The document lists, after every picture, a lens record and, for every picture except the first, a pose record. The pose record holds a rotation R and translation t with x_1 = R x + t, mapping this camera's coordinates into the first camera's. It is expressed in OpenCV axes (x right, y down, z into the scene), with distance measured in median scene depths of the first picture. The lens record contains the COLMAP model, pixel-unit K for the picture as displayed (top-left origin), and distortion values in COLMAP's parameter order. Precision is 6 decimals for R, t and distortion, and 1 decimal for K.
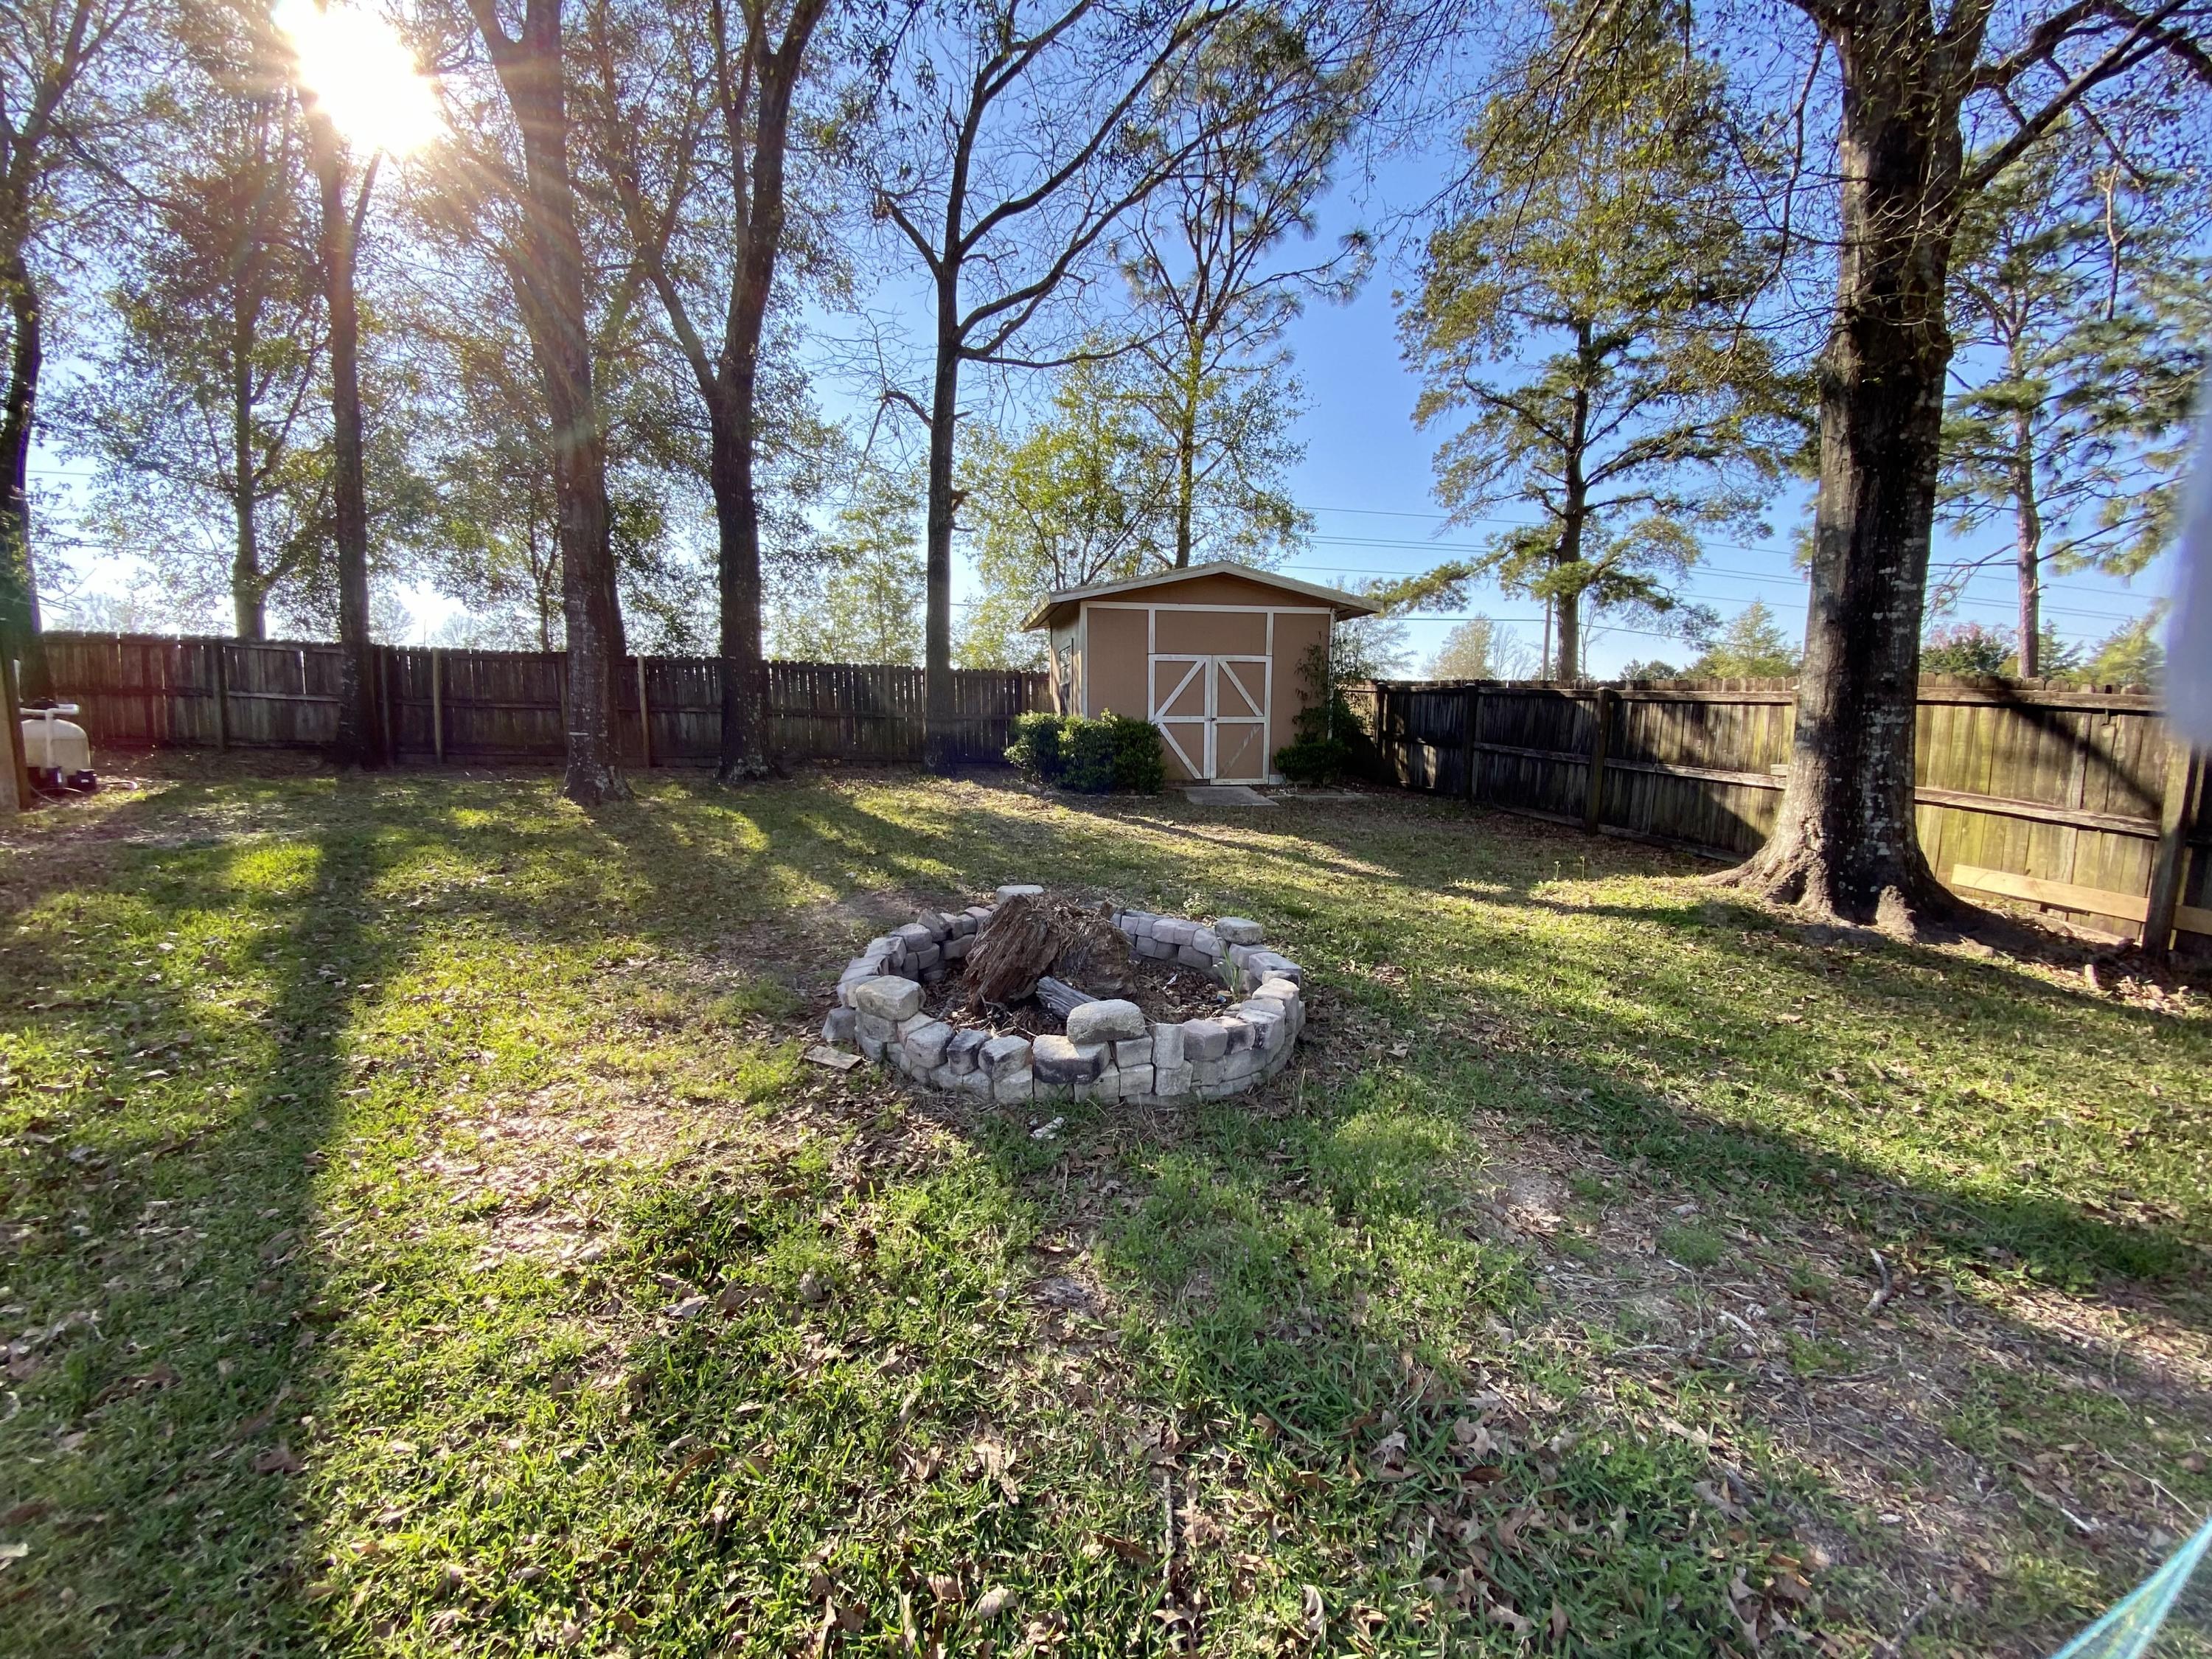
lens RADIAL K [[902.4, 0, 1118.1], [0, 902.4, 846.1], [0, 0, 1]] dist [0.023501, -0.022110]
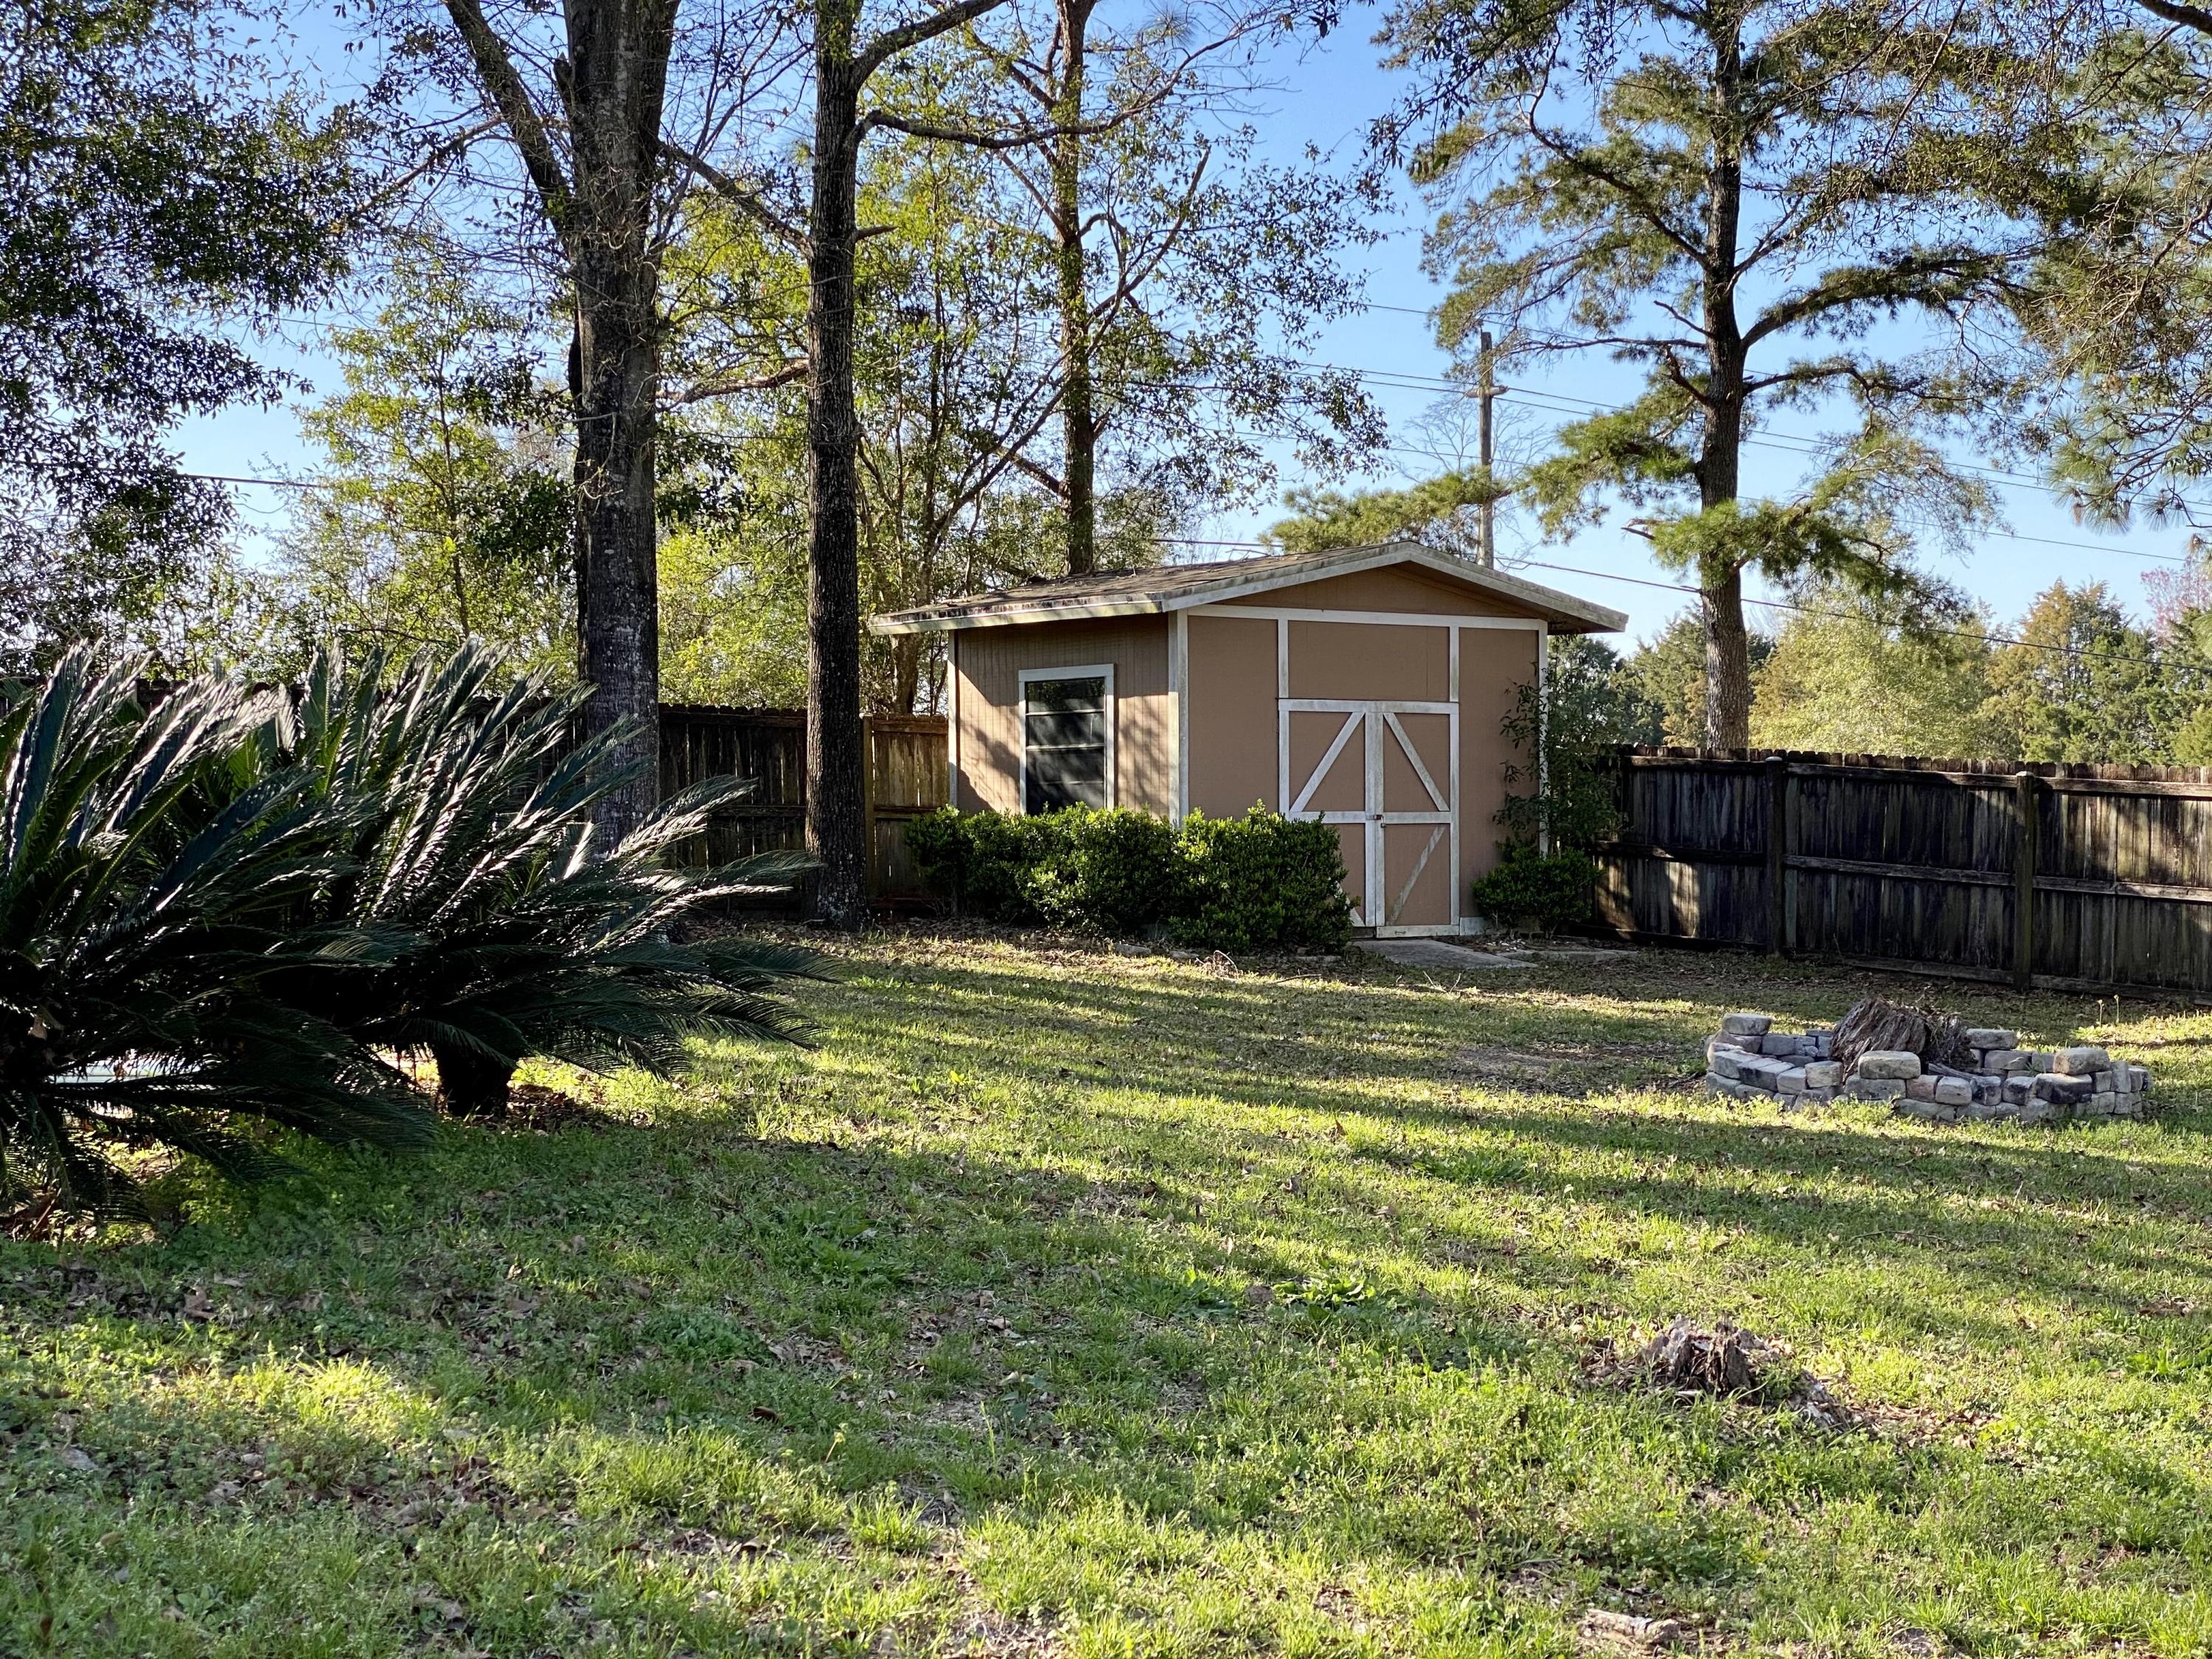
lens RADIAL K [[3303.8, 0, 1100.1], [0, 3303.8, 890.8], [0, 0, 1]] dist [0.020731, -0.075676]
pose [[0.918594, -0.007722, 0.395128, -0.787790], [0.052012, 0.993475, -0.101502, 0.091974], [-0.391766, 0.113790, 0.913001, -0.706993]]
